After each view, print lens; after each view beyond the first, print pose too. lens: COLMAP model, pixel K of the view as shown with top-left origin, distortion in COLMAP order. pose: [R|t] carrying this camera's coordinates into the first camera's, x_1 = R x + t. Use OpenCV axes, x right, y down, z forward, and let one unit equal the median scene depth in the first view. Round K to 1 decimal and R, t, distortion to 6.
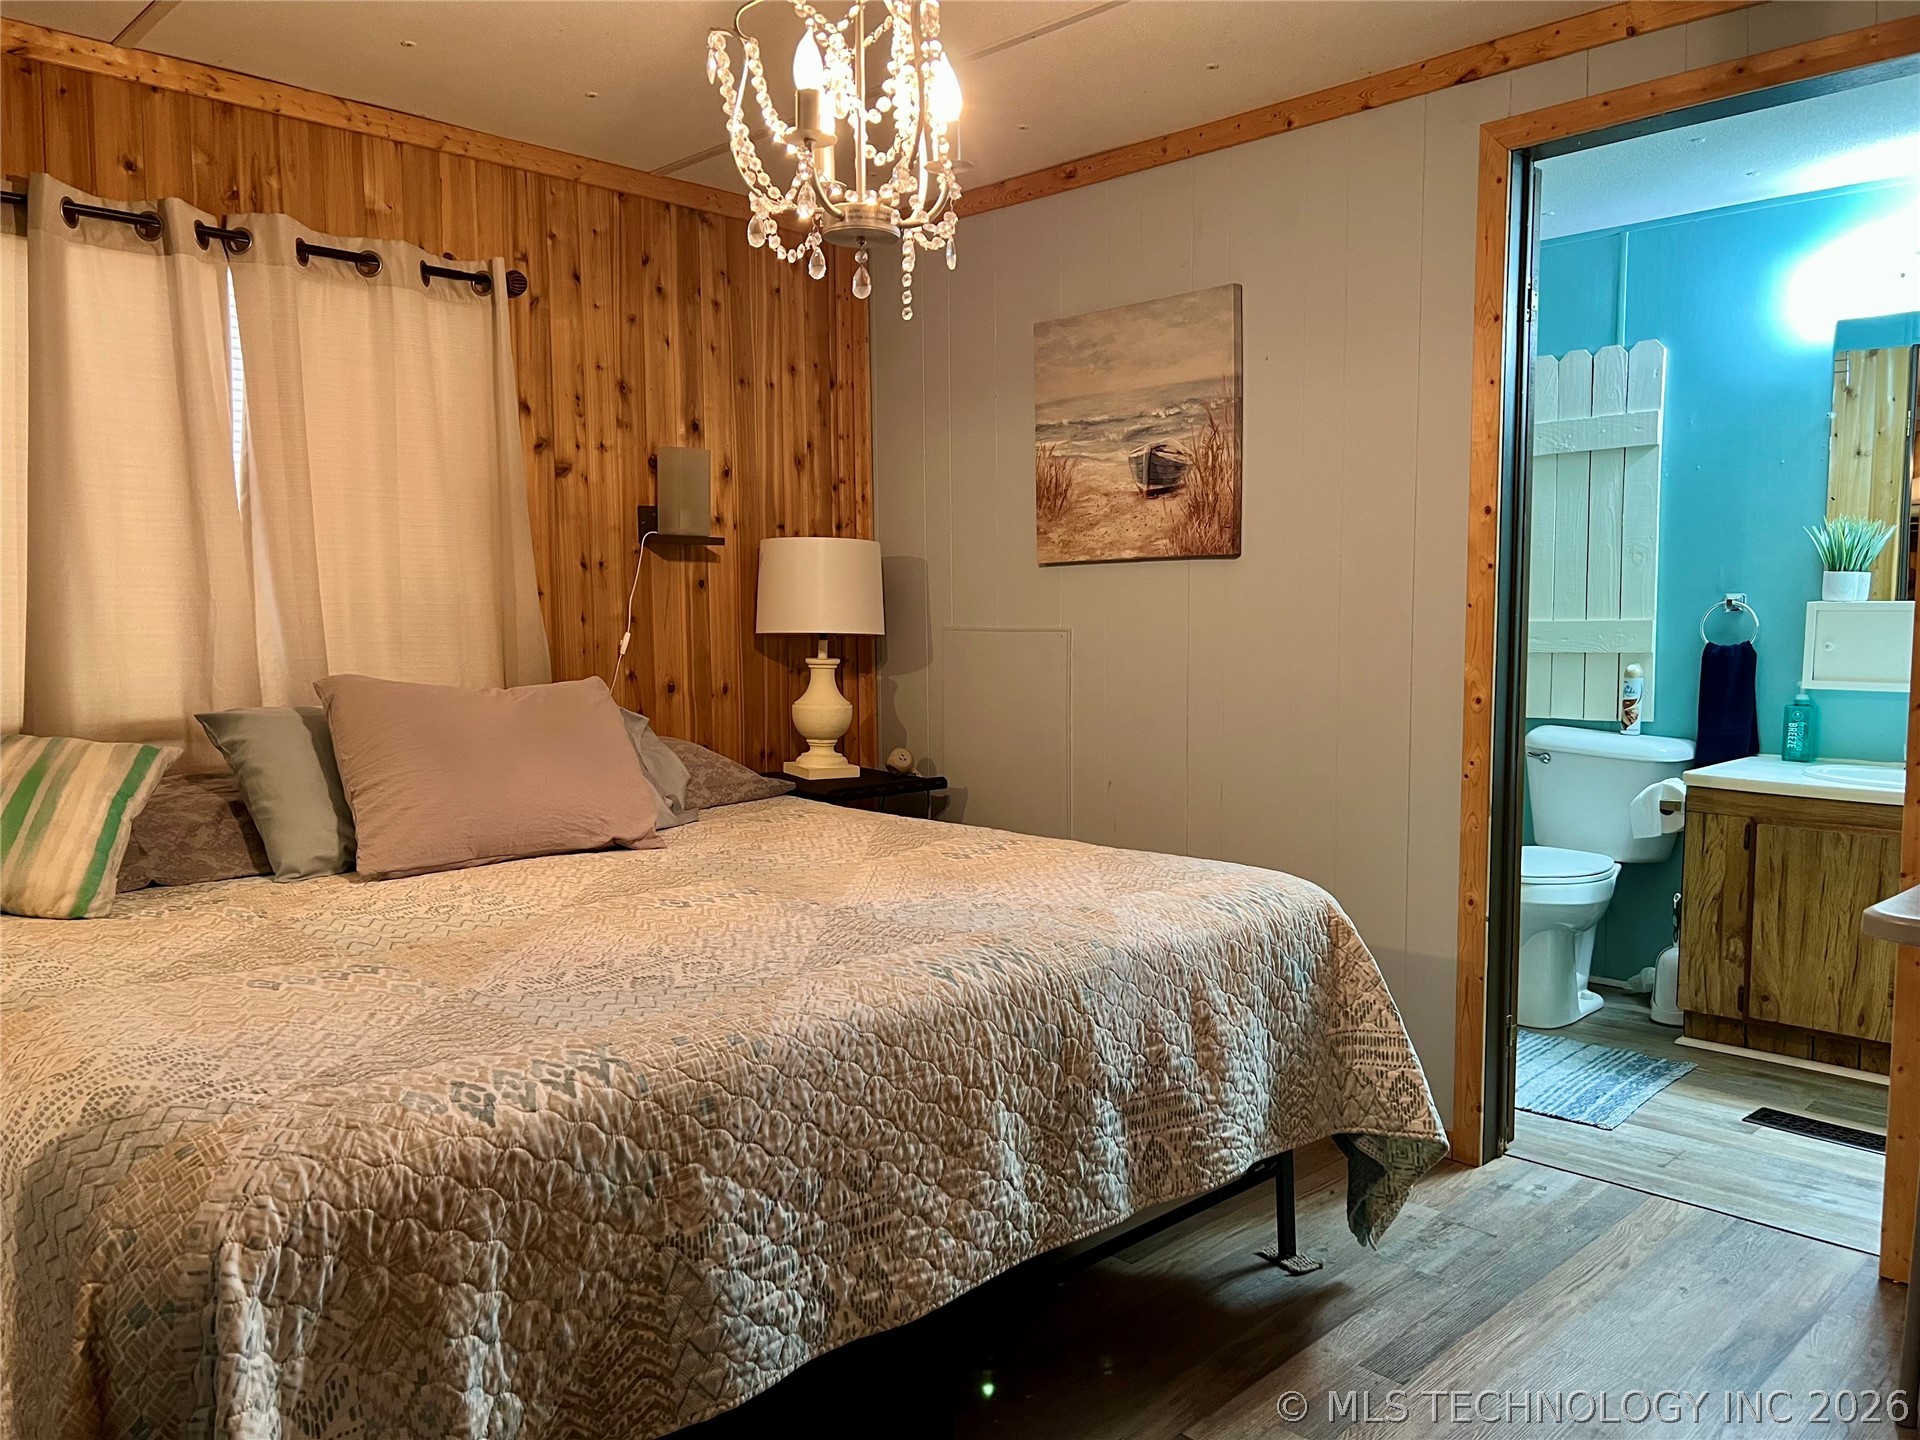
lens RADIAL K [[1440.2, 0, 962.7], [0, 1440.2, 712.1], [0, 0, 1]] dist [0.054378, -0.065024]
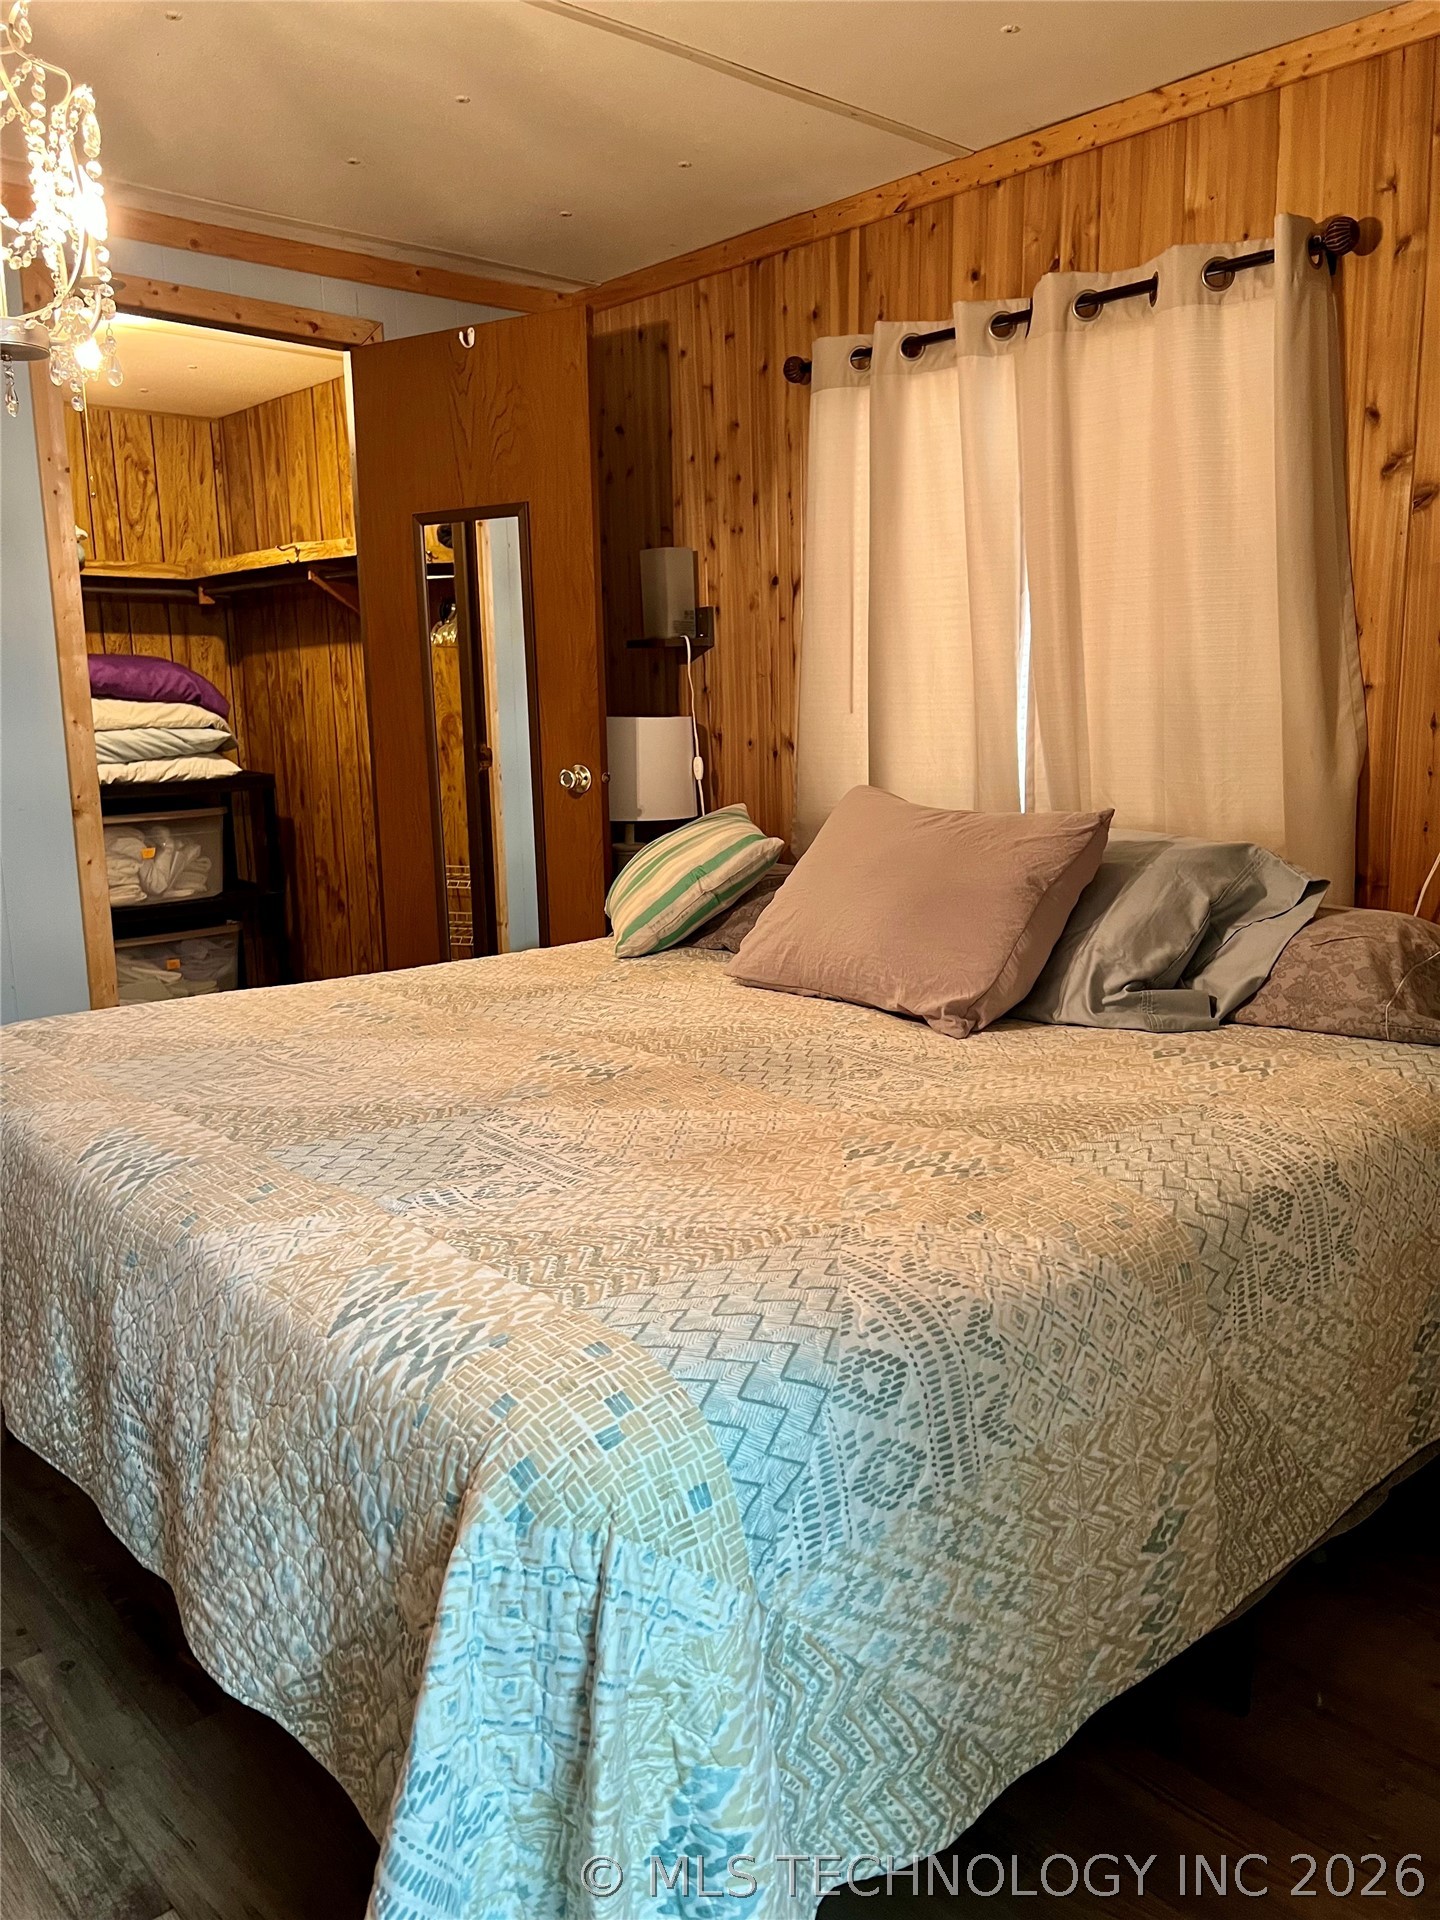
lens RADIAL K [[1440.2, 0, 723.4], [0, 1440.2, 959.6], [0, 0, 1]] dist [0.054378, -0.065024]
pose [[-0.025113, 0.183643, -0.982672, 0.508905], [-0.058228, 0.981045, 0.184827, -0.076326], [0.997987, 0.061861, -0.013944, 0.831312]]
